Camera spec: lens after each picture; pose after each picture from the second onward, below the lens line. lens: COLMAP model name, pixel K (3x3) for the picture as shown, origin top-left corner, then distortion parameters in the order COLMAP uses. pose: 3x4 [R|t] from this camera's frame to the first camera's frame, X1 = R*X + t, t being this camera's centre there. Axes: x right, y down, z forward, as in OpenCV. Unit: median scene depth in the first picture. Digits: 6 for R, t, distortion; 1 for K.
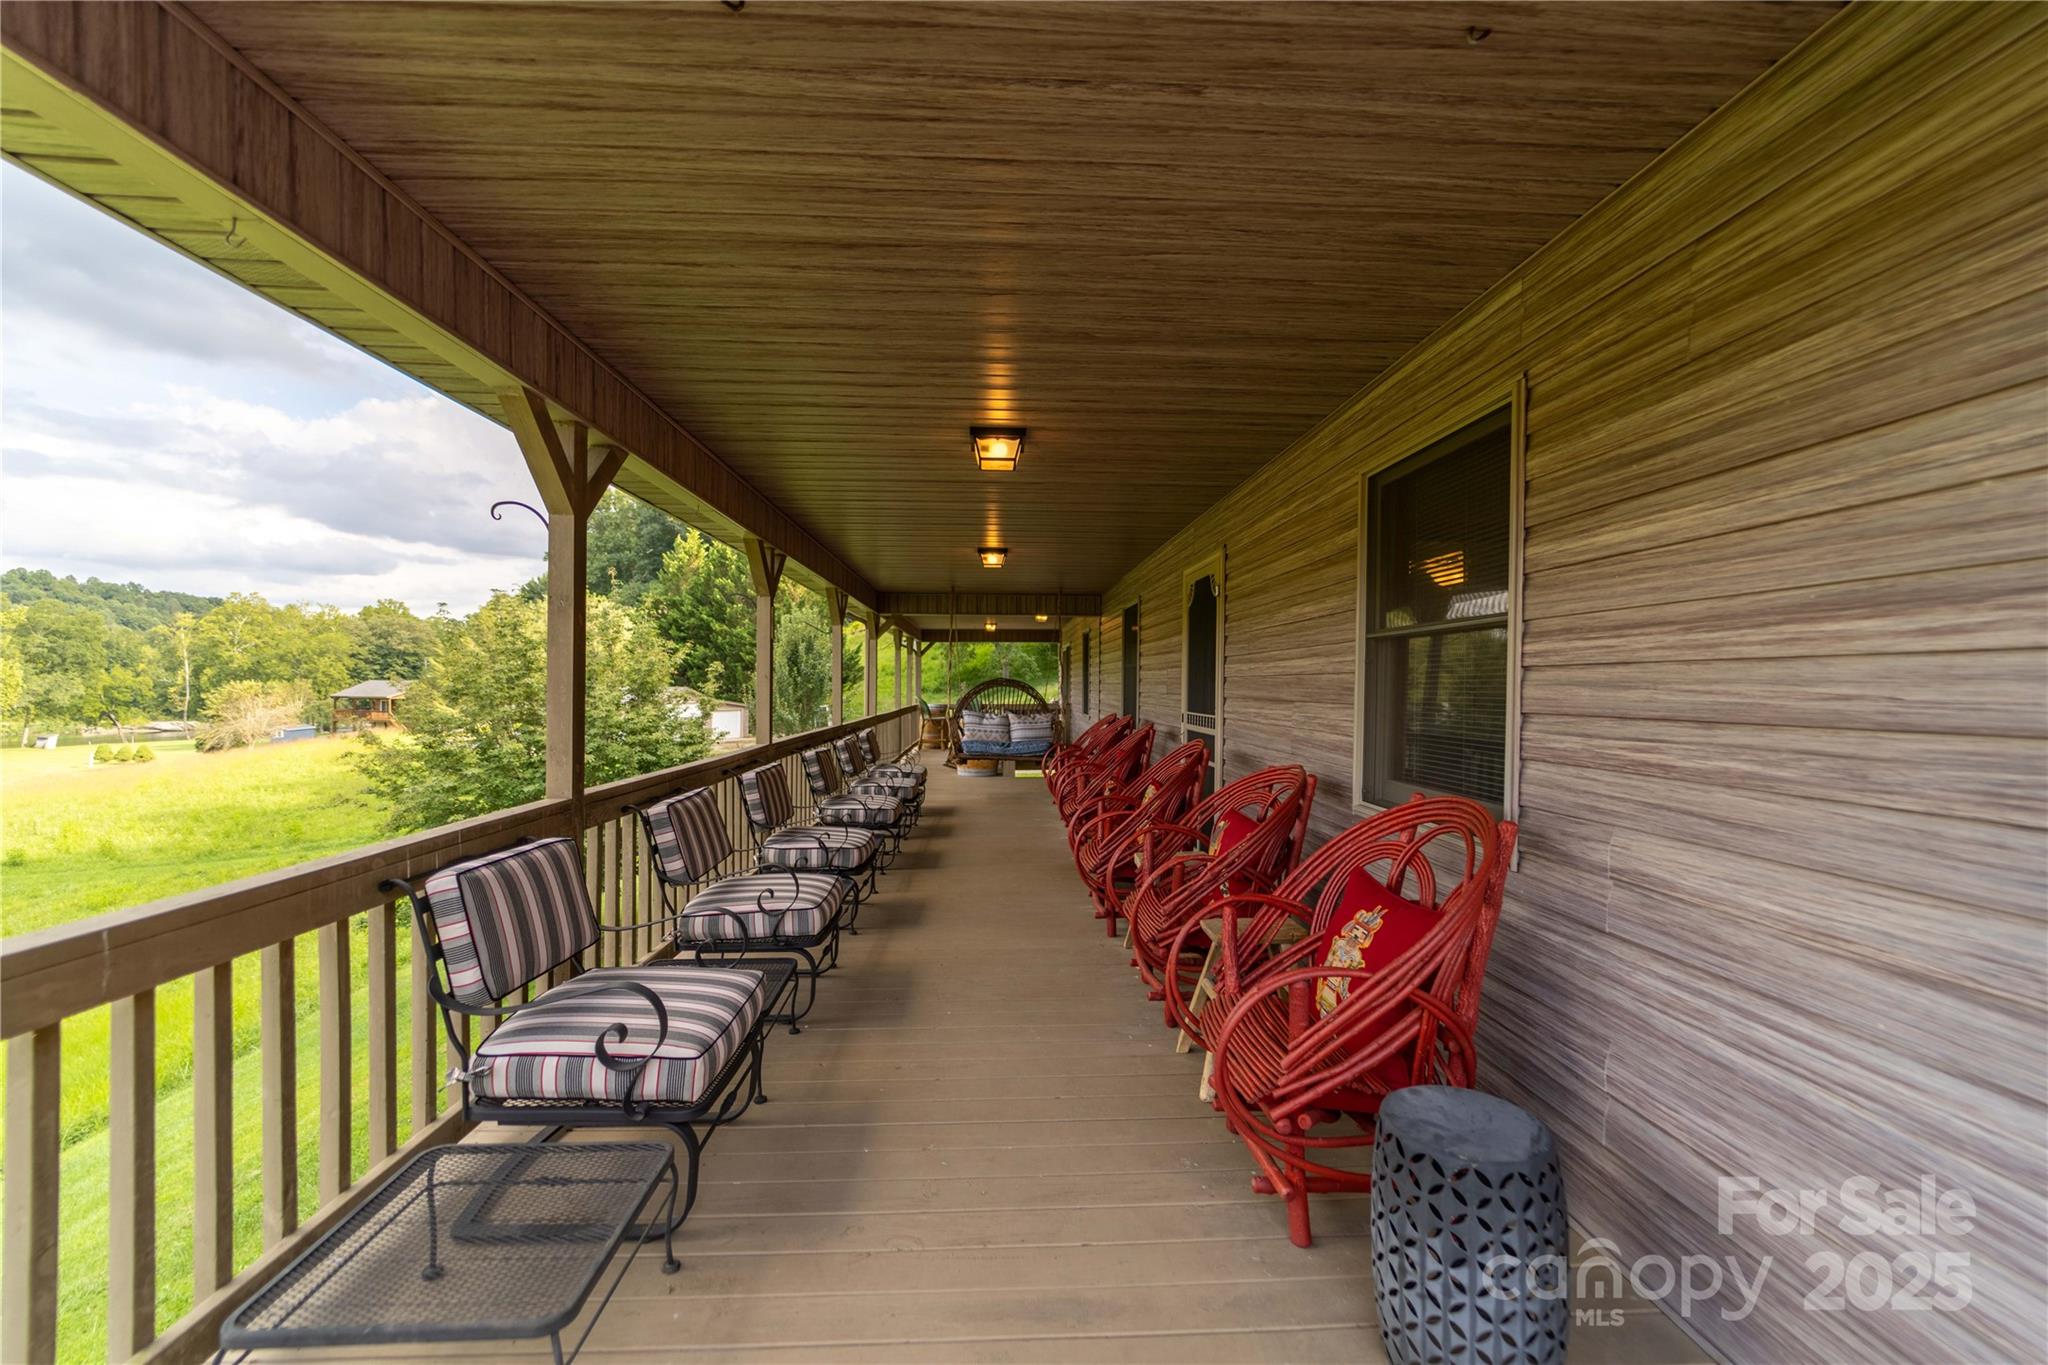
lens RADIAL K [[820.2, 0, 1026.3], [0, 820.2, 687.0], [0, 0, 1]] dist [0.003019, -0.001531]
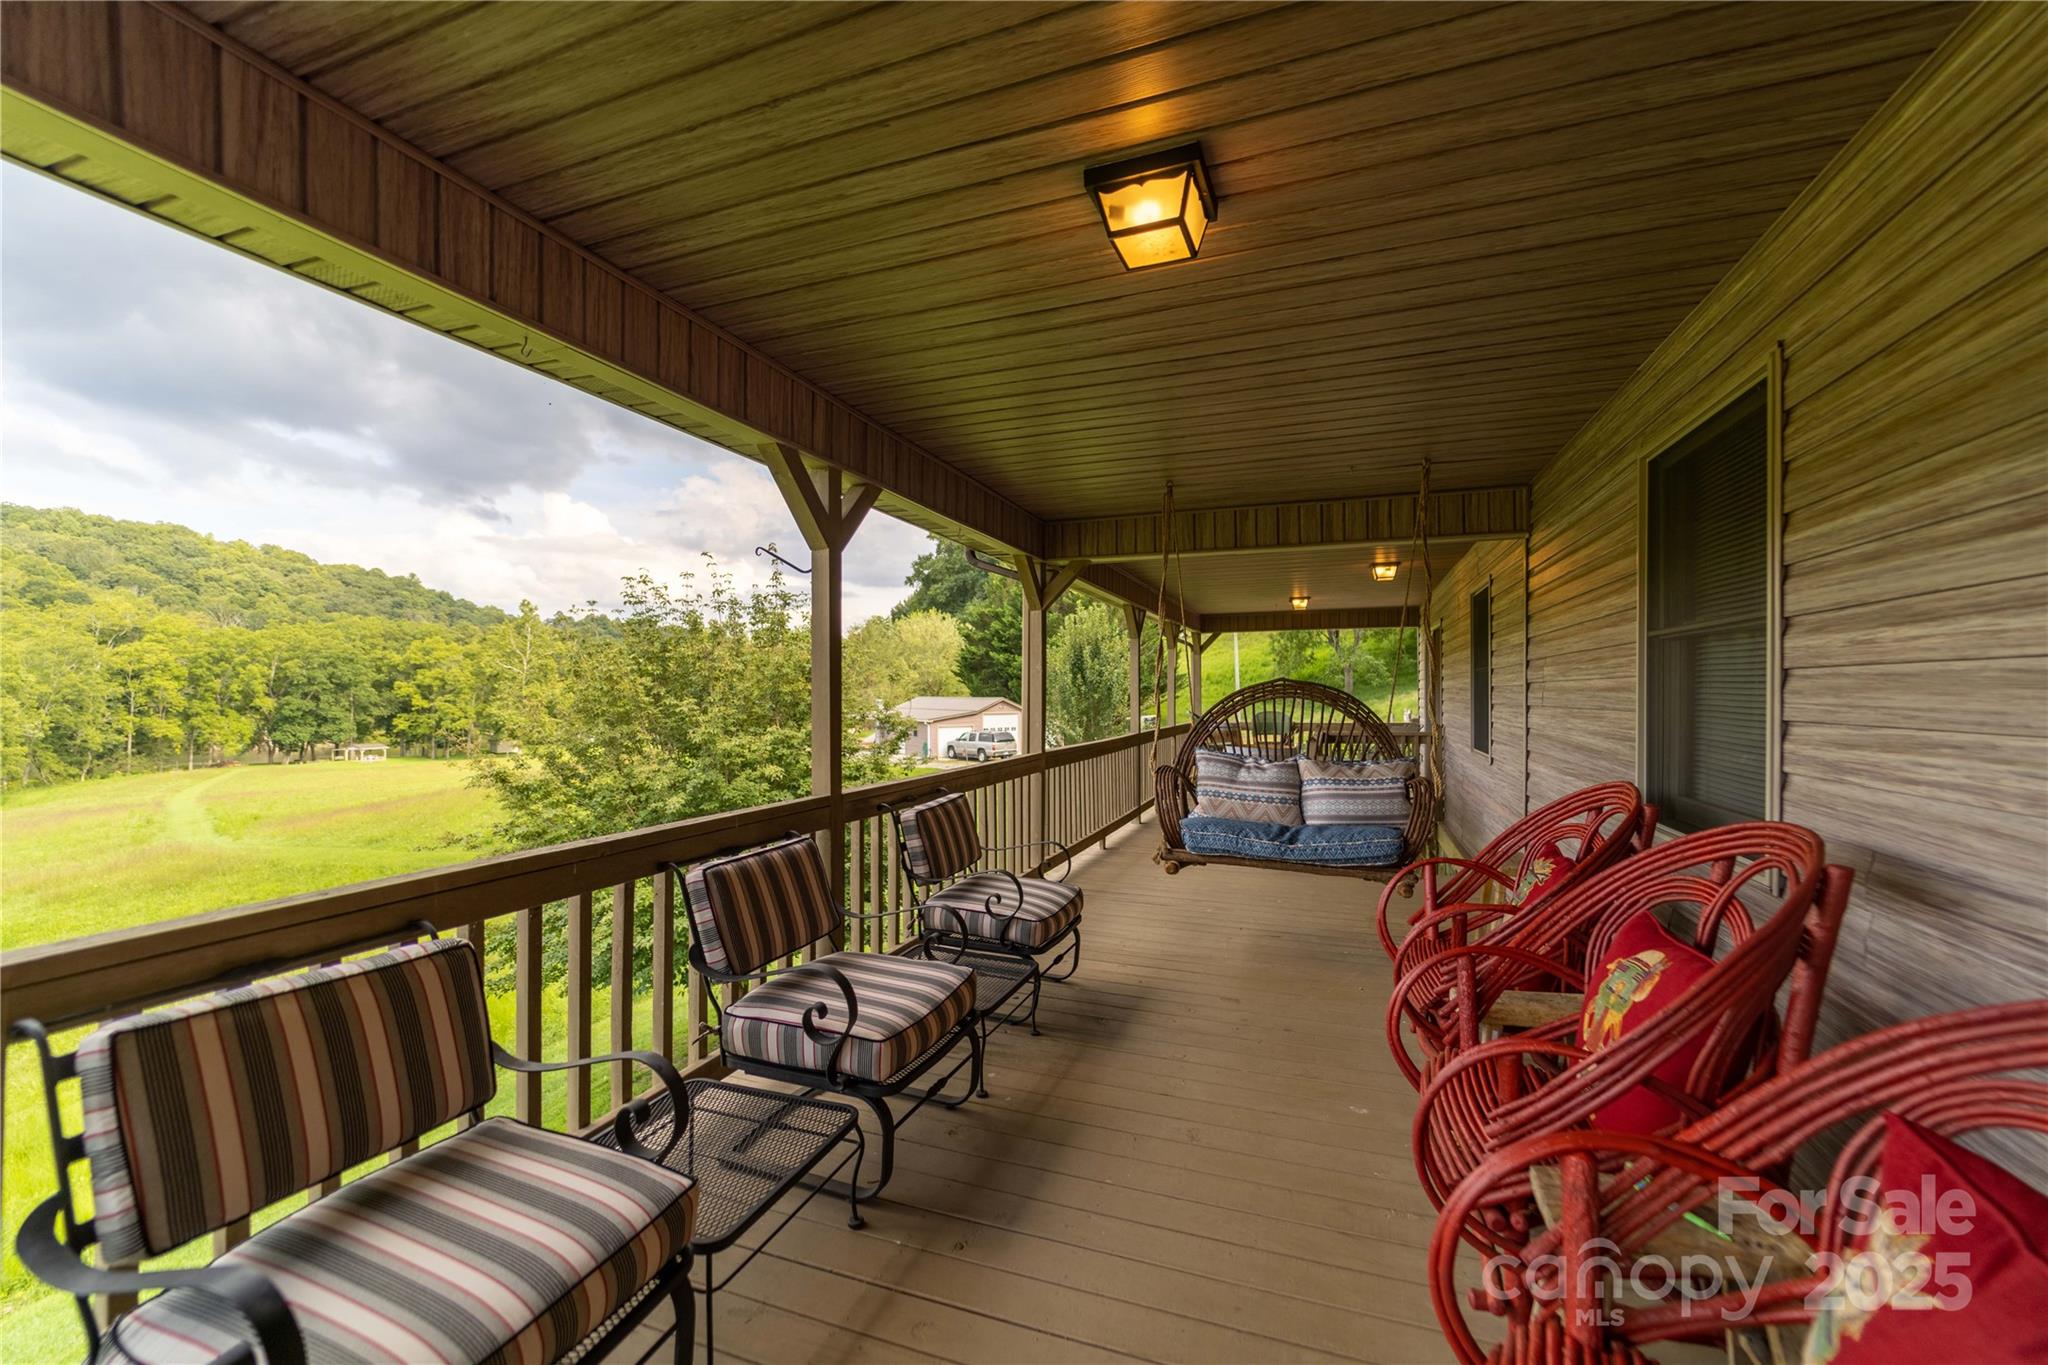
lens RADIAL K [[820.2, 0, 1026.3], [0, 820.2, 687.0], [0, 0, 1]] dist [0.003019, -0.001531]
pose [[0.919061, -0.006600, -0.394060, 0.011329], [0.001739, 0.999918, -0.012693, -0.000425], [0.394112, 0.010980, 0.918997, 0.334317]]
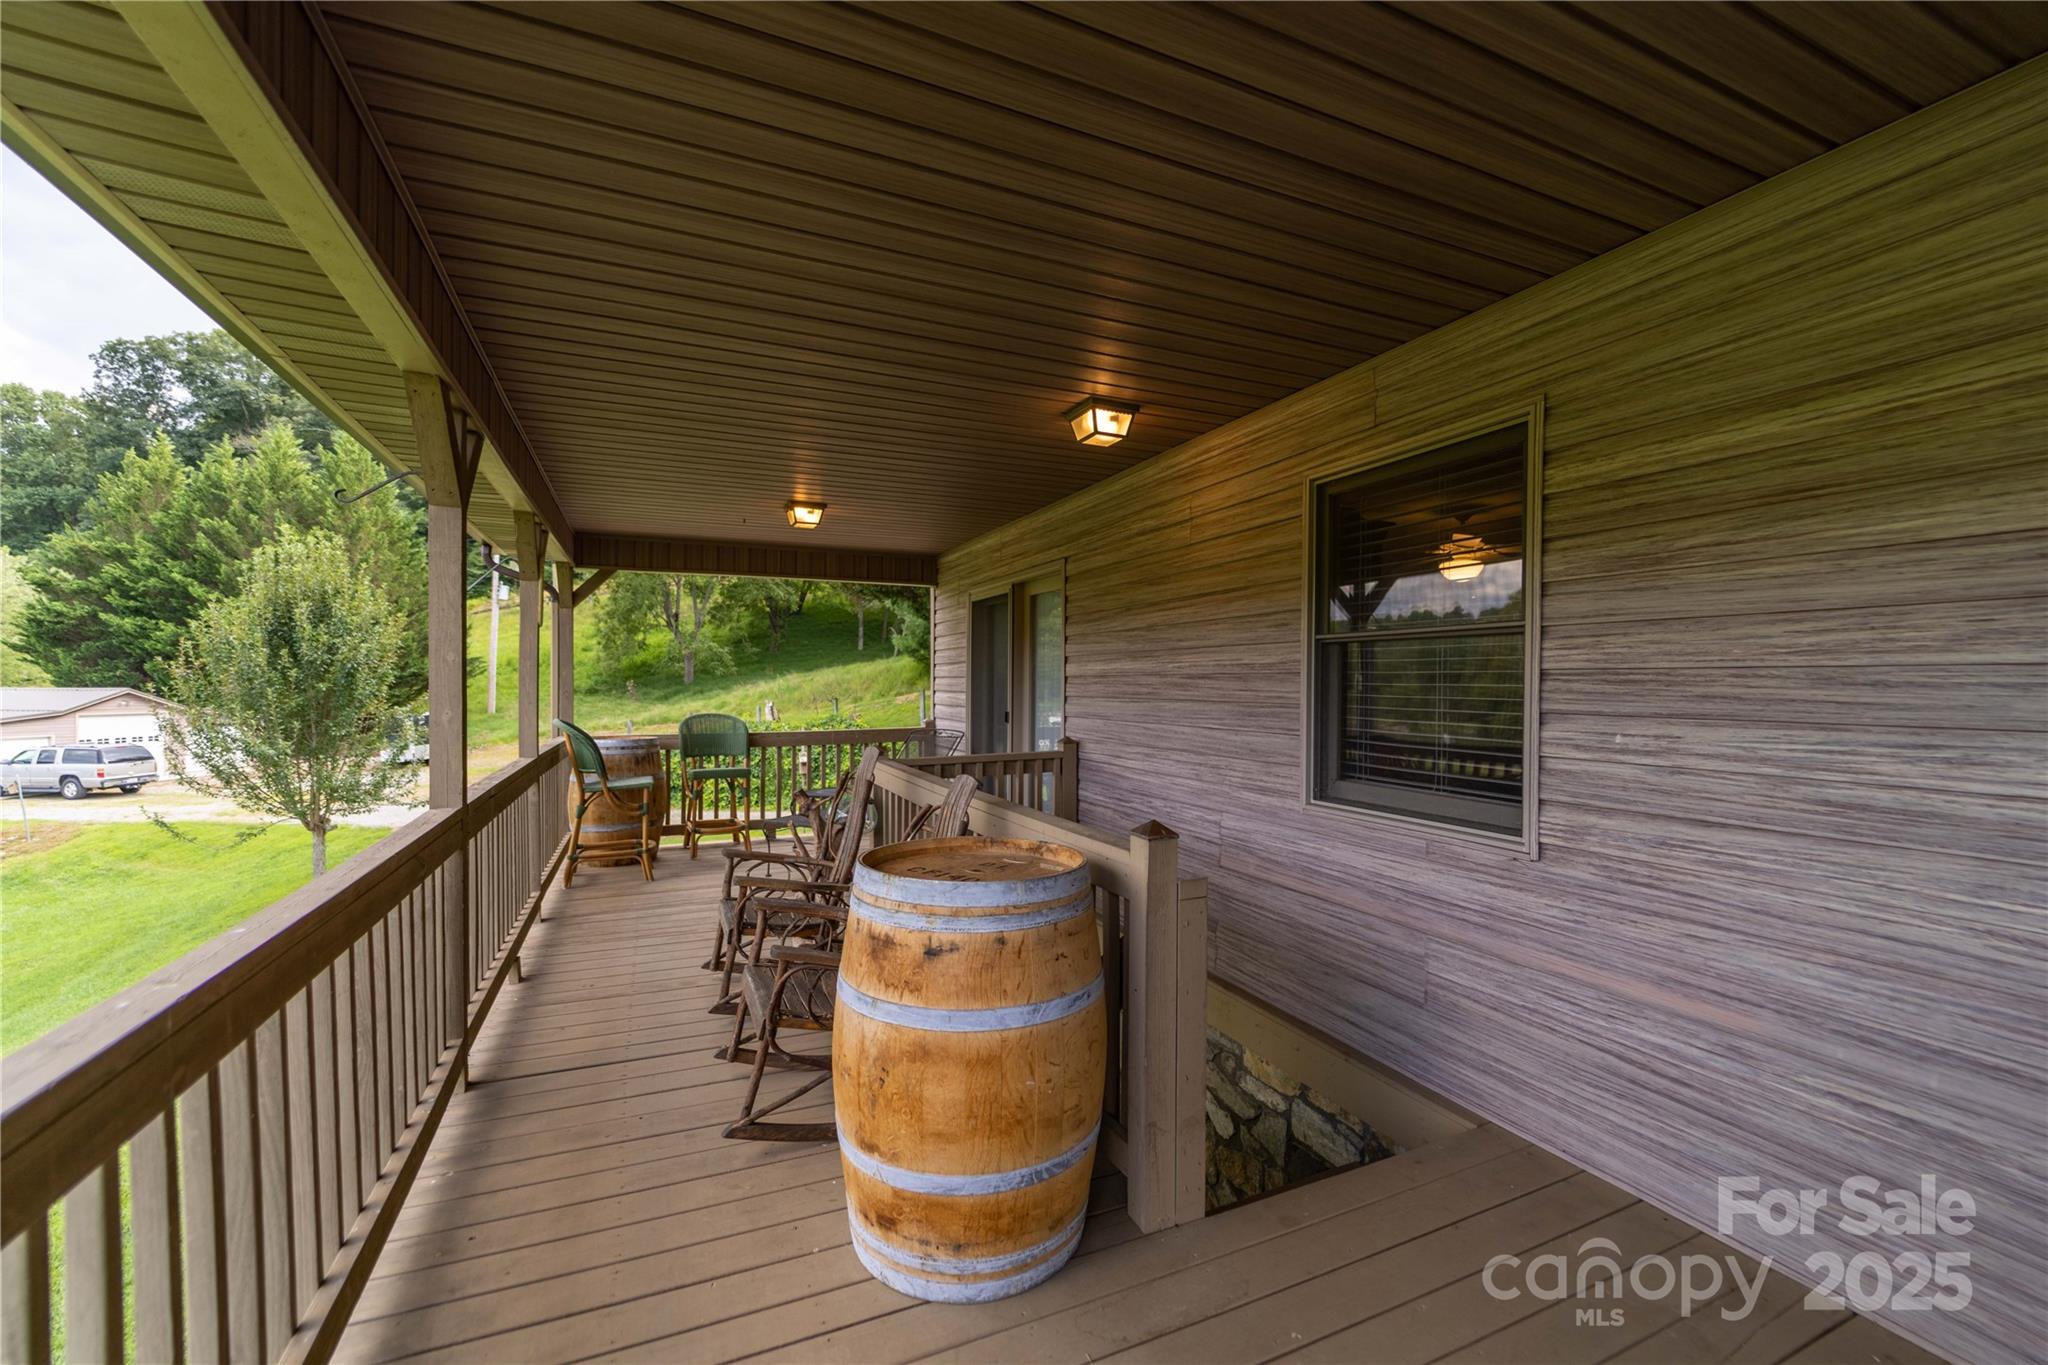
lens RADIAL K [[820.2, 0, 1026.3], [0, 820.2, 687.0], [0, 0, 1]] dist [0.003019, -0.001531]
pose [[0.927694, -0.001329, 0.373339, -0.086211], [0.001071, 0.999999, 0.000900, -0.002066], [-0.373340, -0.000435, 0.927694, 0.650044]]
